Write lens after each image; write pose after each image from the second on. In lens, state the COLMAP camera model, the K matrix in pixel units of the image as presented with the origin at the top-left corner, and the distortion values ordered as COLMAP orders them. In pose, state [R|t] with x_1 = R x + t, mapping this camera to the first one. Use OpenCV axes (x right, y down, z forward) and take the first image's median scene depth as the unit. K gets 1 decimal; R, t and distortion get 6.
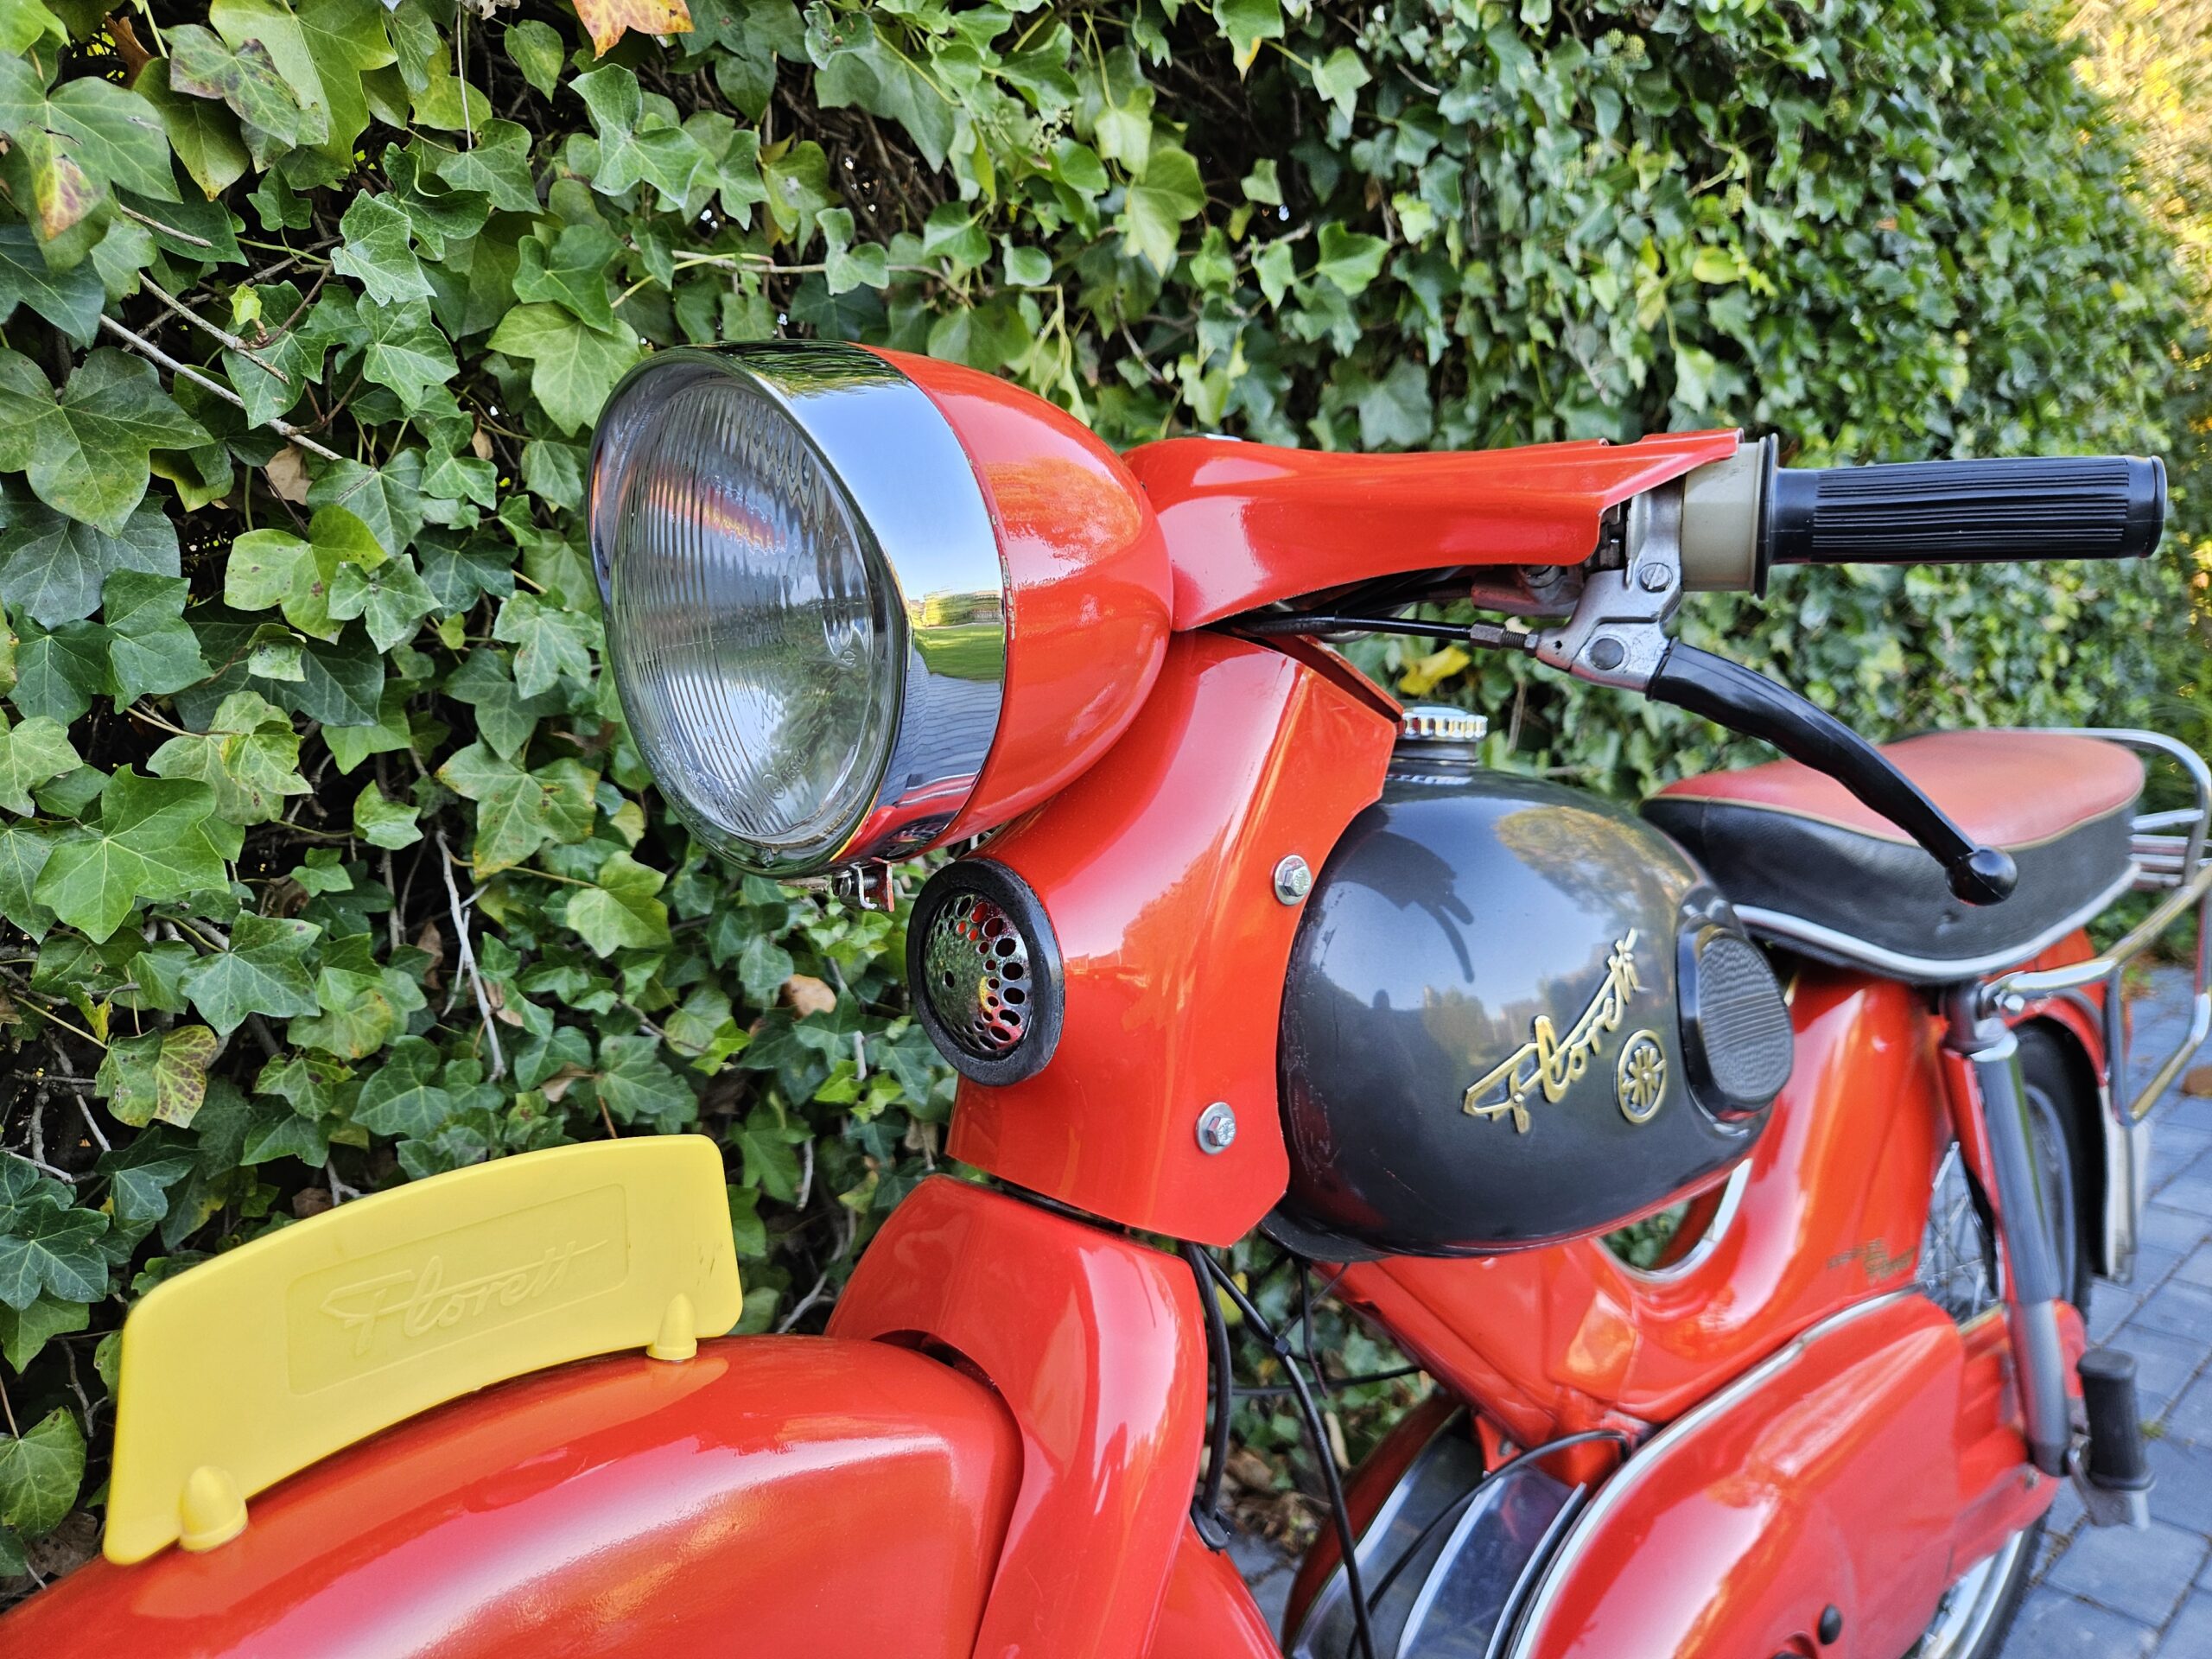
lens RADIAL K [[1494.7, 0, 1102.7], [0, 1494.7, 824.0], [0, 0, 1]] dist [0.055642, -0.047064]
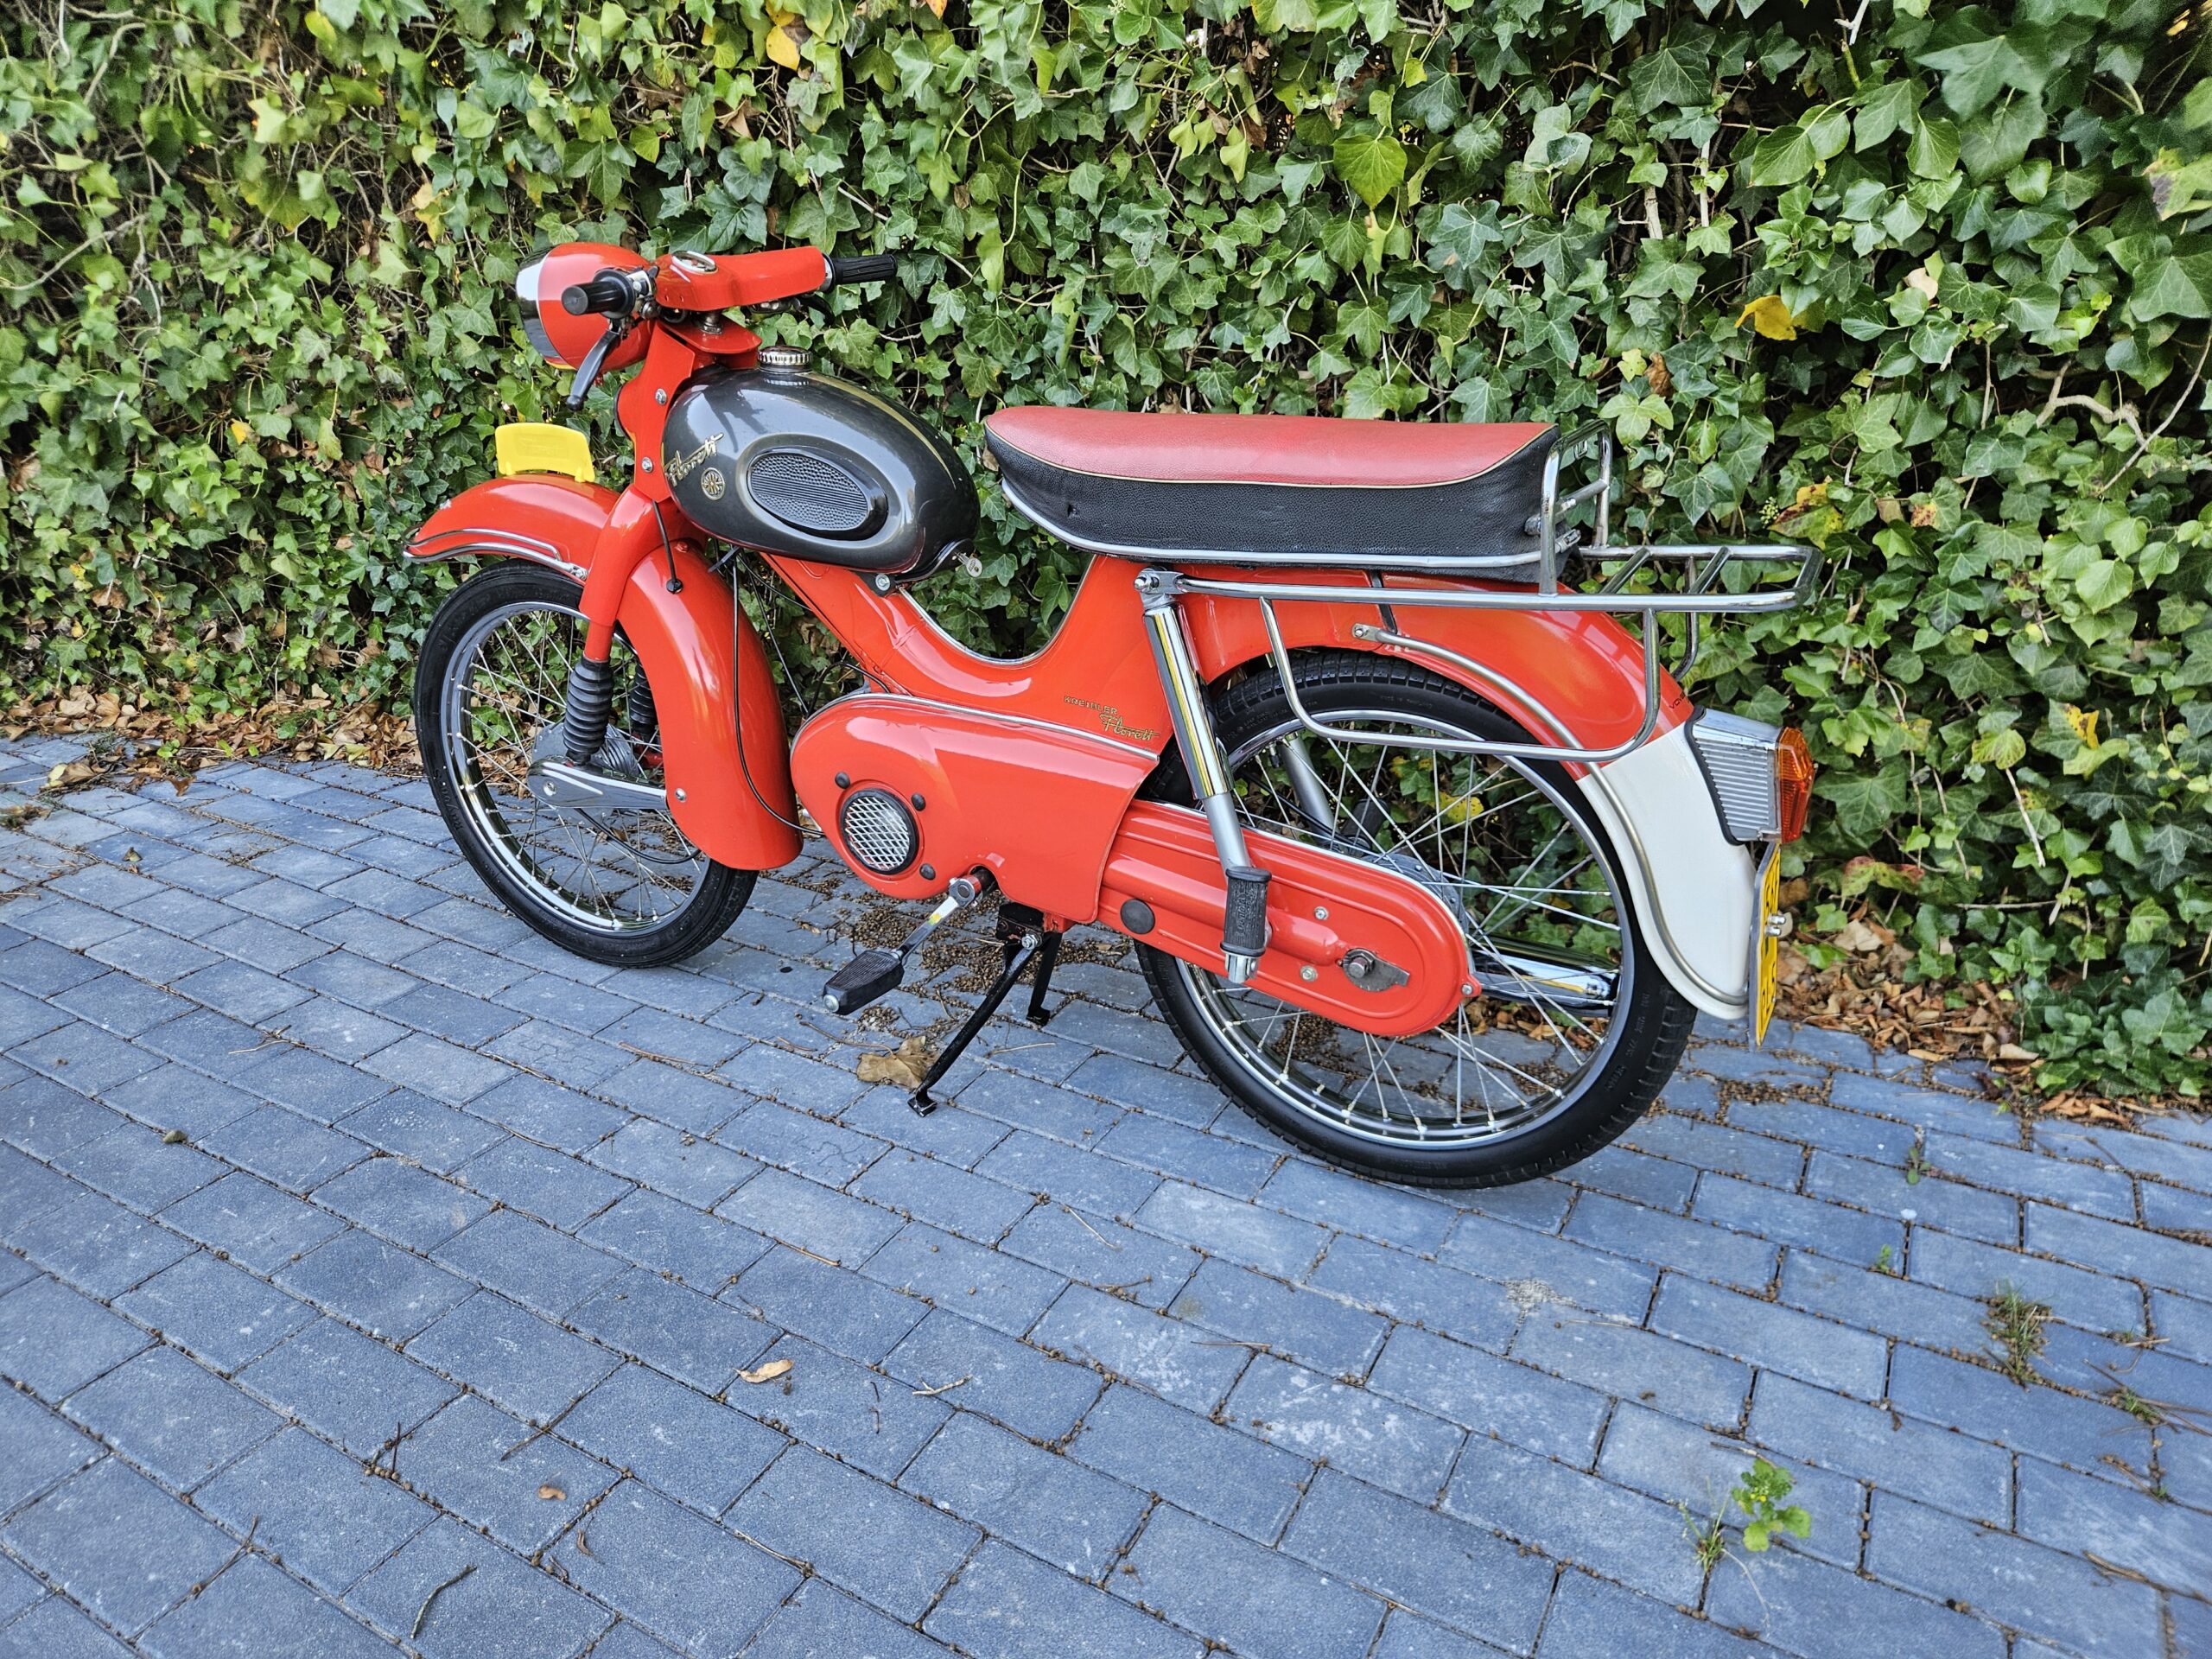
lens RADIAL K [[1494.7, 0, 1066.4], [0, 1494.7, 826.6], [0, 0, 1]] dist [0.055642, -0.047064]
pose [[0.287912, 0.358039, -0.888209, 2.017674], [-0.095402, 0.933591, 0.345408, -0.171181], [0.952893, -0.014711, 0.302950, 0.442614]]
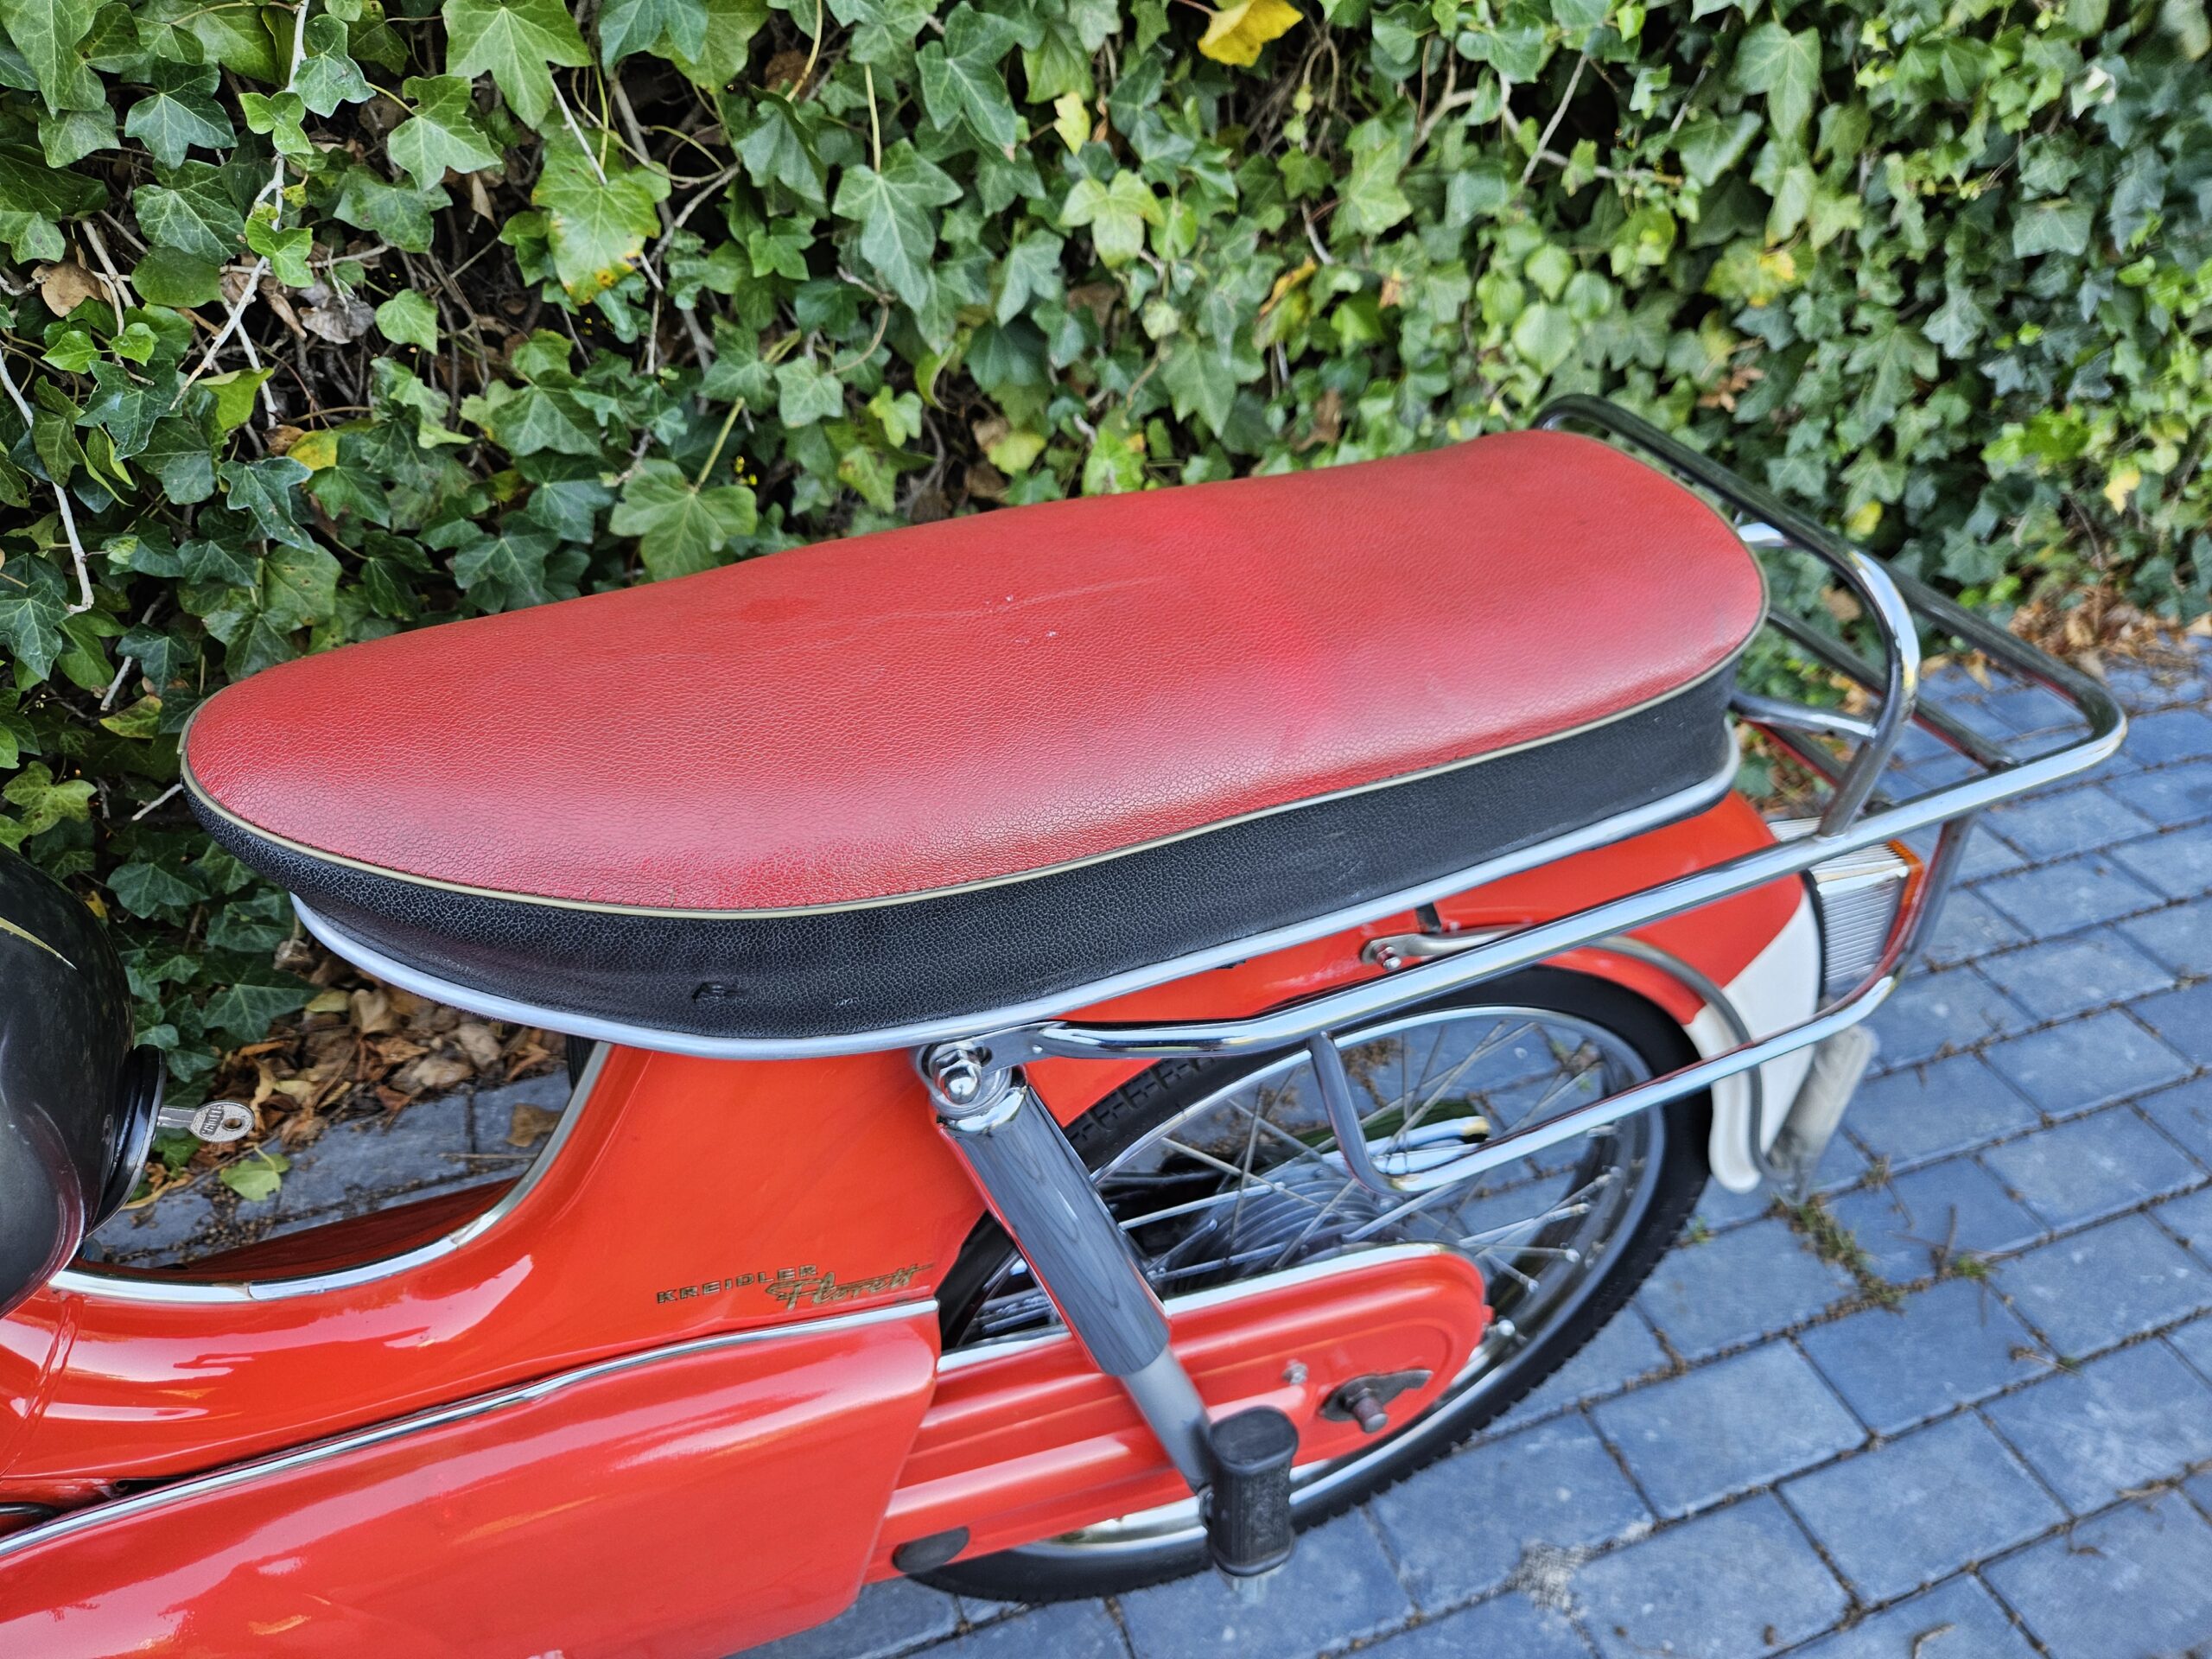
lens RADIAL K [[1494.7, 0, 1073.9], [0, 1494.7, 818.4], [0, 0, 1]] dist [0.055642, -0.047064]
pose [[0.923481, 0.270337, -0.272215, 0.756528], [-0.091615, 0.844419, 0.527791, -0.279355], [0.372545, -0.462466, 0.804572, 0.579884]]
